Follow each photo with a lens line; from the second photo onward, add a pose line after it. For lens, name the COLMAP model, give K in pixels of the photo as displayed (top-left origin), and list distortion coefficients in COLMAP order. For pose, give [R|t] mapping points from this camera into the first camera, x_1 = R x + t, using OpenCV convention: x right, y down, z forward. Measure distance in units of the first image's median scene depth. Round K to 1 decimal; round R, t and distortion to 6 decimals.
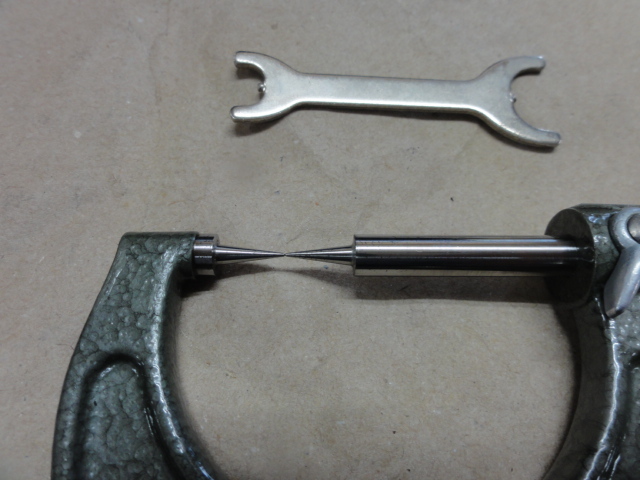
lens RADIAL K [[444.1, 0, 316.9], [0, 444.1, 247.1], [0, 0, 1]] dist [-0.014692, 0.001651]
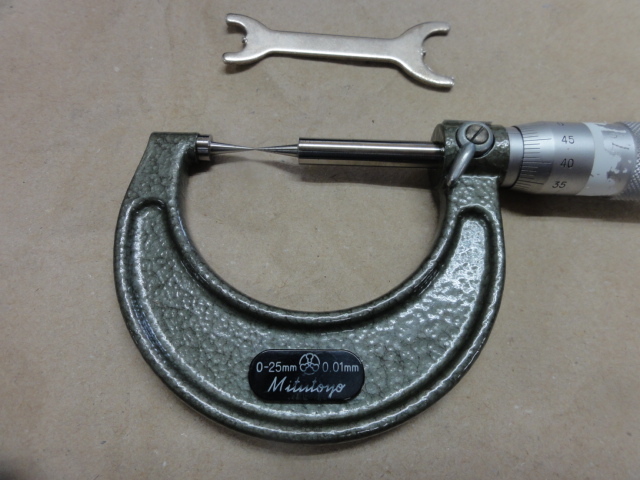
lens RADIAL K [[459.0, 0, 320.0], [0, 459.0, 240.0], [0, 0, 1]] dist [-0.003956, -0.005739]
pose [[0.999663, 0.025796, 0.002994, 0.135445], [-0.025922, 0.998133, 0.055309, 0.203285], [-0.001562, -0.055368, 0.998465, -0.532098]]
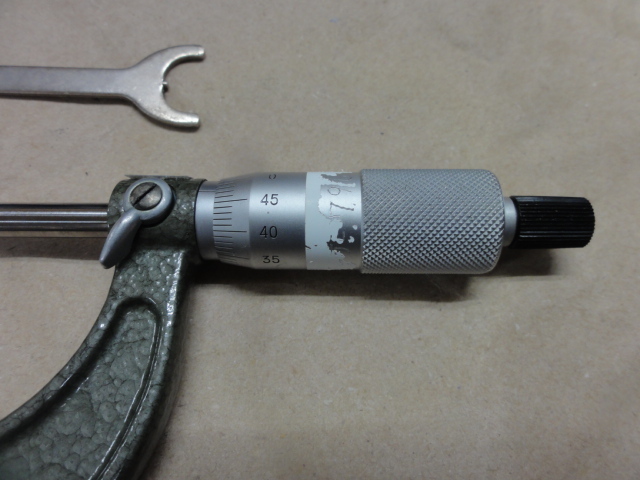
lens RADIAL K [[459.0, 0, 320.0], [0, 459.0, 240.0], [0, 0, 1]] dist [-0.003956, -0.005739]
pose [[0.999412, 0.002444, -0.034191, 0.954142], [-0.001842, 0.999843, 0.017616, 0.042893], [0.034229, -0.017542, 0.999260, -0.173505]]
